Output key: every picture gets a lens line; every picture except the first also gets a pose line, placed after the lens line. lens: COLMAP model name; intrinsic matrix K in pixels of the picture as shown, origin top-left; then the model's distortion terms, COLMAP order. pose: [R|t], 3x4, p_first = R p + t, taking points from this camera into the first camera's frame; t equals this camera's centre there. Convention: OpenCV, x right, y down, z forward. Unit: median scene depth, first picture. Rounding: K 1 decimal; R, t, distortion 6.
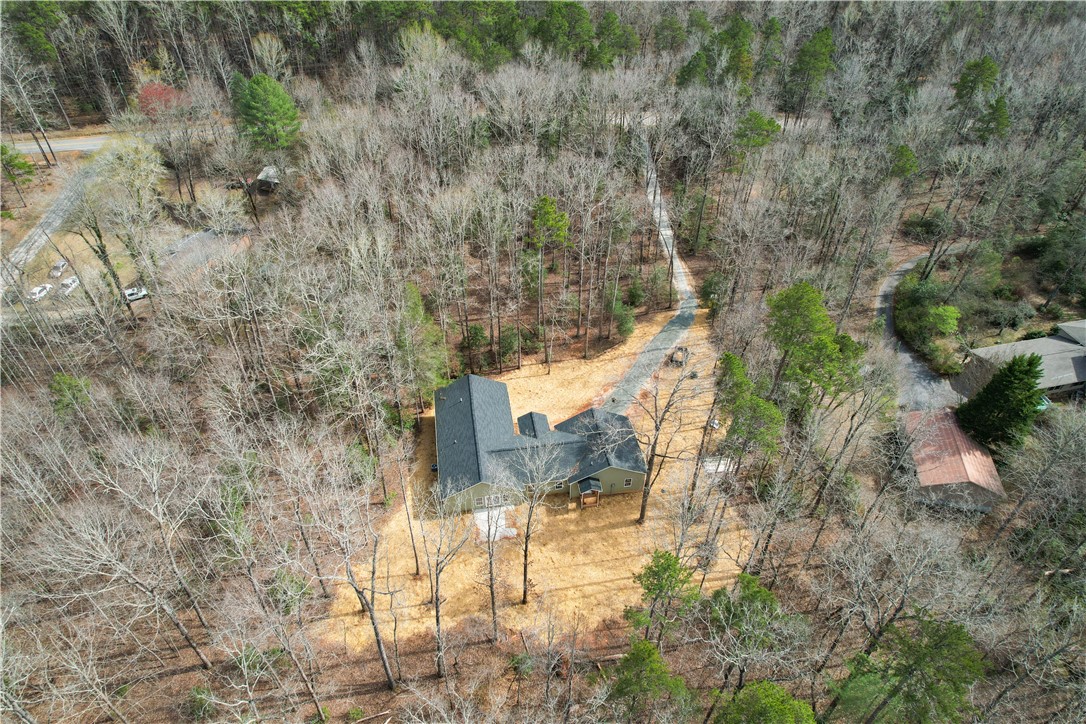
lens RADIAL K [[691.5, 0, 545.7], [0, 691.5, 378.1], [0, 0, 1]] dist [-0.088920, 0.075923]
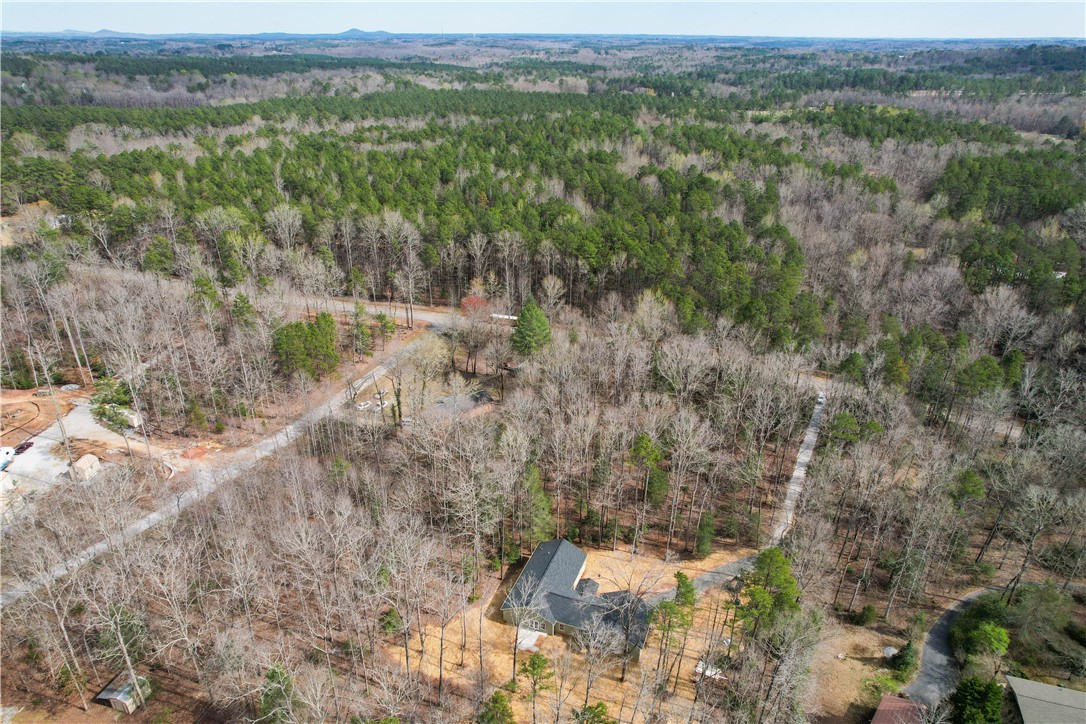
lens RADIAL K [[691.5, 0, 545.7], [0, 691.5, 378.1], [0, 0, 1]] dist [-0.088920, 0.075923]
pose [[0.864651, 0.228319, -0.447492, 0.354379], [-0.336383, 0.924720, -0.178155, -0.040005], [0.373129, 0.304570, 0.876363, -0.307467]]
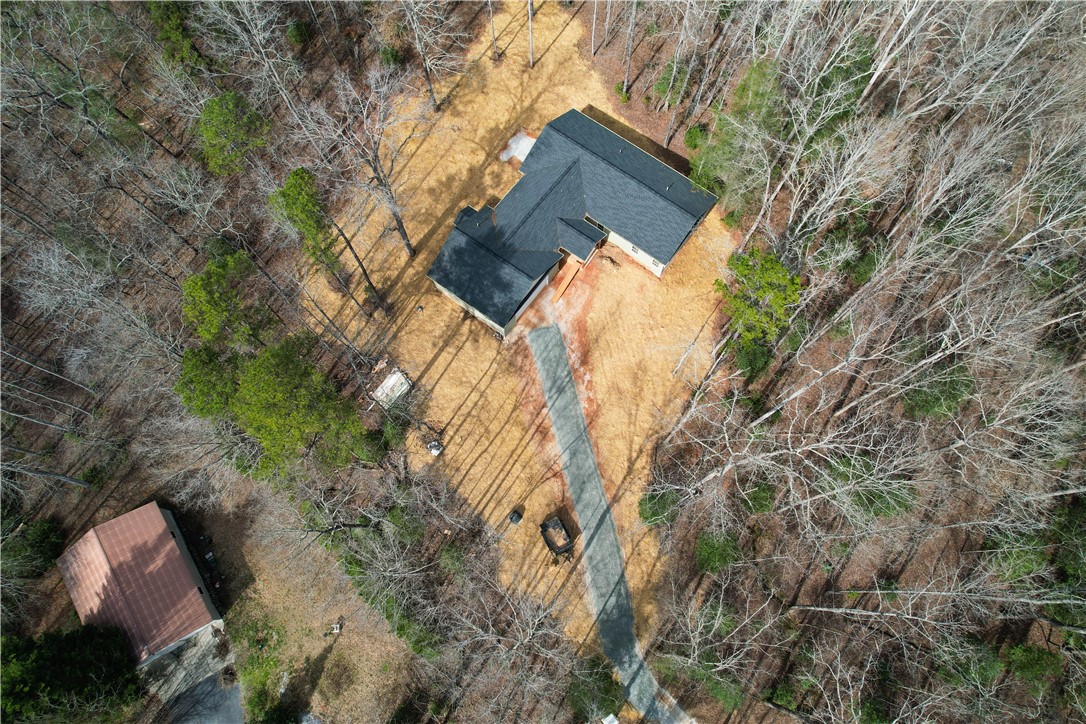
lens RADIAL K [[691.5, 0, 545.7], [0, 691.5, 378.1], [0, 0, 1]] dist [-0.088920, 0.075923]
pose [[-0.724183, 0.658508, -0.204759, 0.228549], [-0.467401, -0.250383, 0.847847, -0.504109], [0.507046, 0.709701, 0.489111, 0.570934]]
